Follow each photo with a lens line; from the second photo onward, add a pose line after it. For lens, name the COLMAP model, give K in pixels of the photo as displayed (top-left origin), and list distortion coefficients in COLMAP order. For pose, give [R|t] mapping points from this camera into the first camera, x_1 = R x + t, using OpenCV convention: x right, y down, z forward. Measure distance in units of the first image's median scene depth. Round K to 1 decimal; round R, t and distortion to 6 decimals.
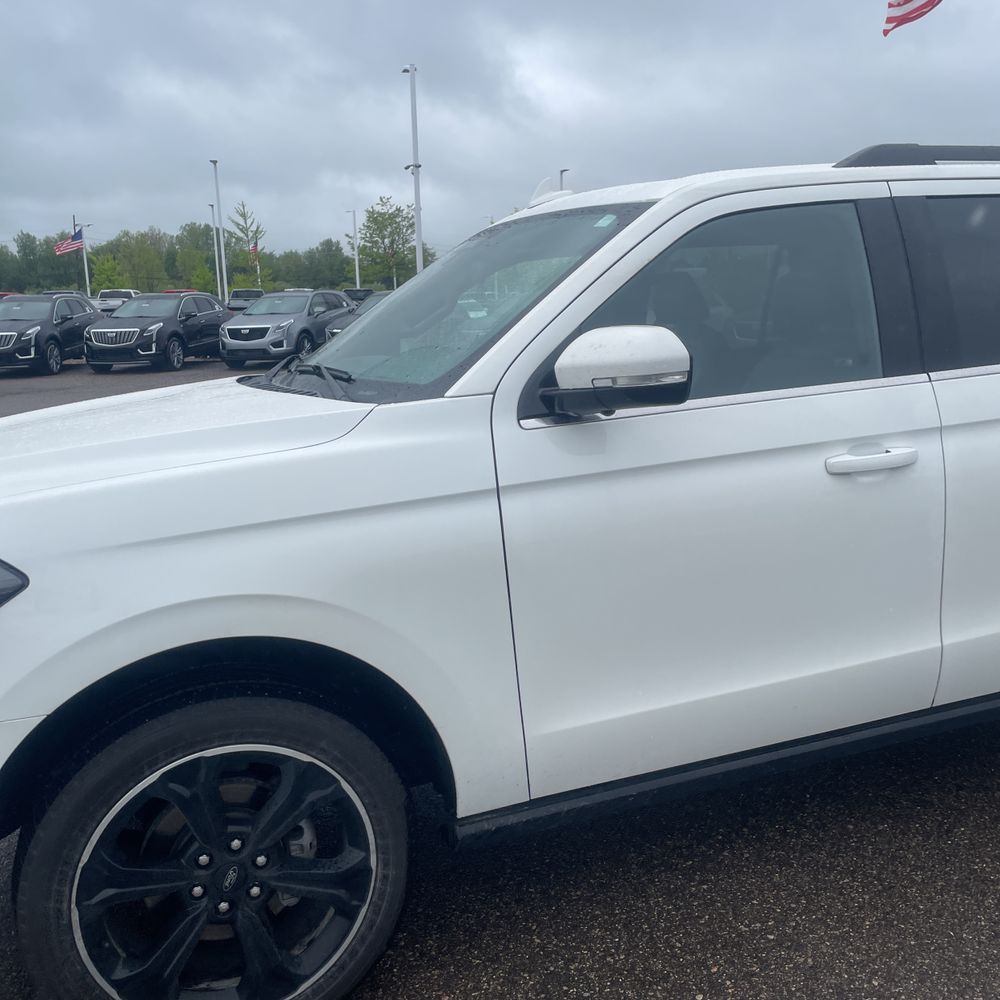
lens RADIAL K [[995.0, 0, 500.0], [0, 995.0, 500.0], [0, 0, 1]] dist [0.106143, -0.144825]
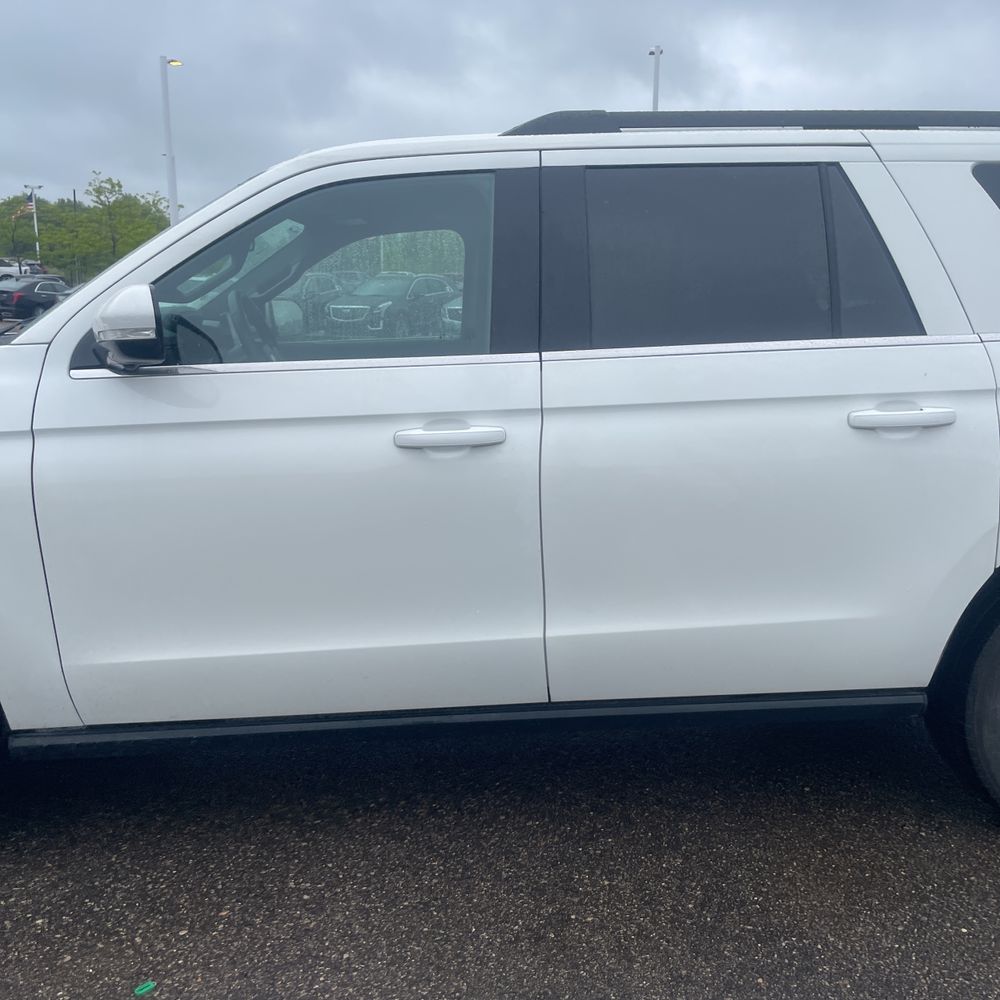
lens RADIAL K [[995.0, 0, 500.0], [0, 995.0, 500.0], [0, 0, 1]] dist [0.106143, -0.144825]
pose [[0.954843, 0.090764, -0.282908, 0.786777], [-0.087535, 0.995871, 0.024061, -0.006318], [0.283924, 0.001790, 0.958845, 0.094951]]
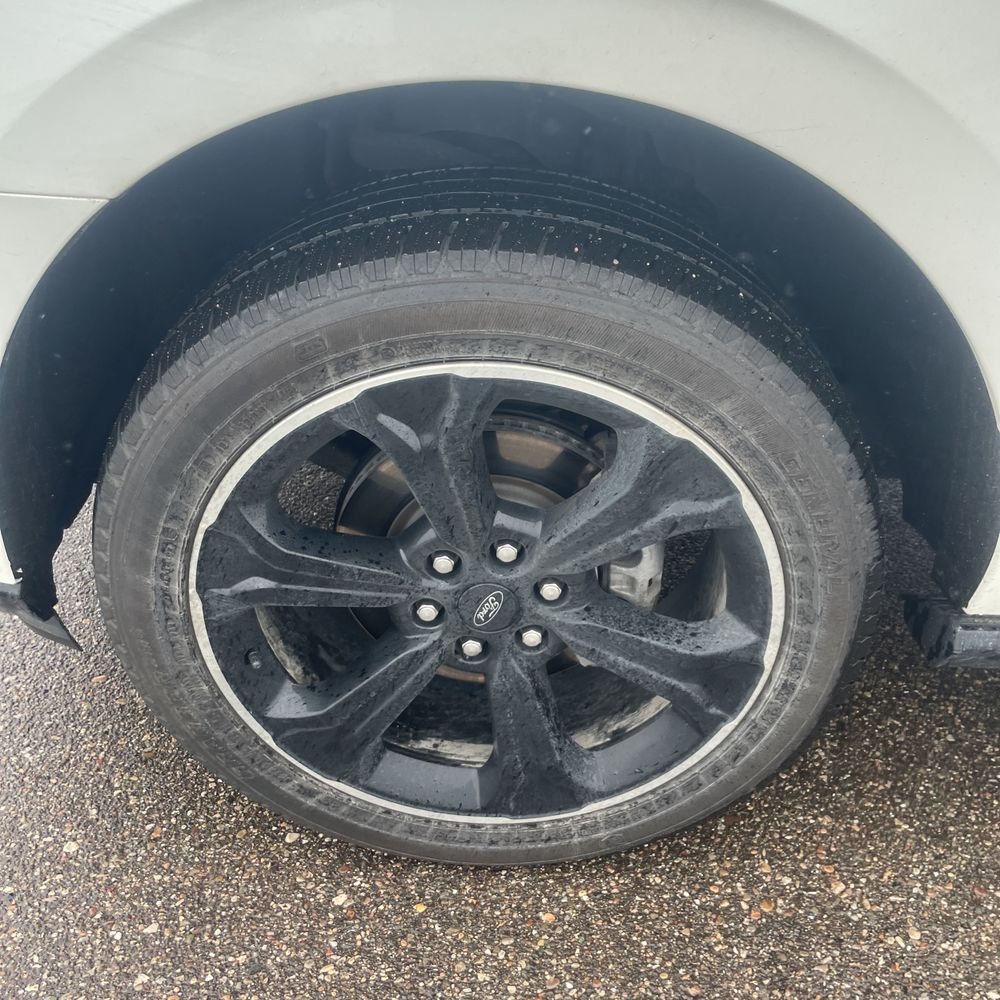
lens RADIAL K [[1001.4, 0, 530.7], [0, 1001.4, 501.4], [0, 0, 1]] dist [0.088453, -0.163257]
pose [[0.929537, 0.265832, -0.255526, -0.127562], [-0.140911, 0.896493, 0.420054, 0.107541], [0.340741, -0.354449, 0.870782, 0.565318]]
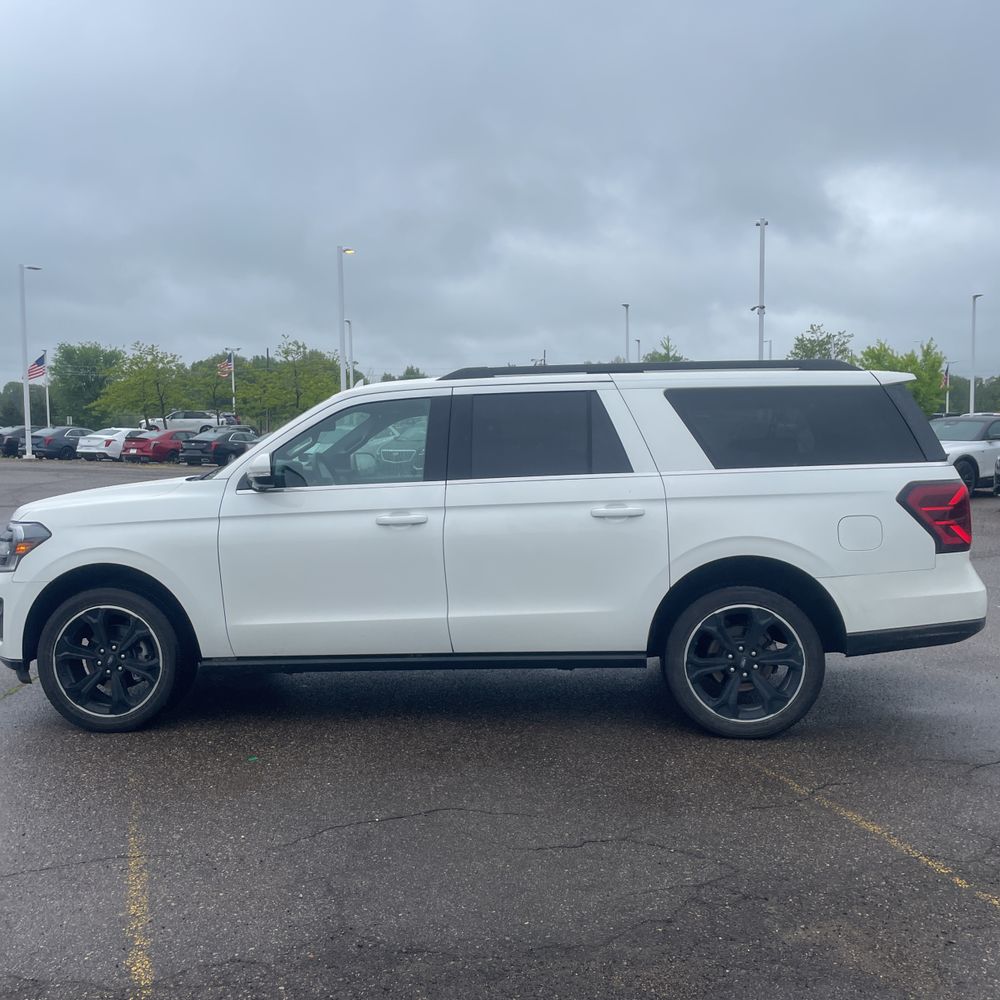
lens RADIAL K [[1024.3, 0, 505.8], [0, 1024.3, 518.6], [0, 0, 1]] dist [0.155296, -0.287351]
pose [[0.894505, 0.056306, -0.443498, 1.715194], [-0.101834, 0.991620, -0.079498, 0.120880], [0.435305, 0.116275, 0.892743, -0.930075]]
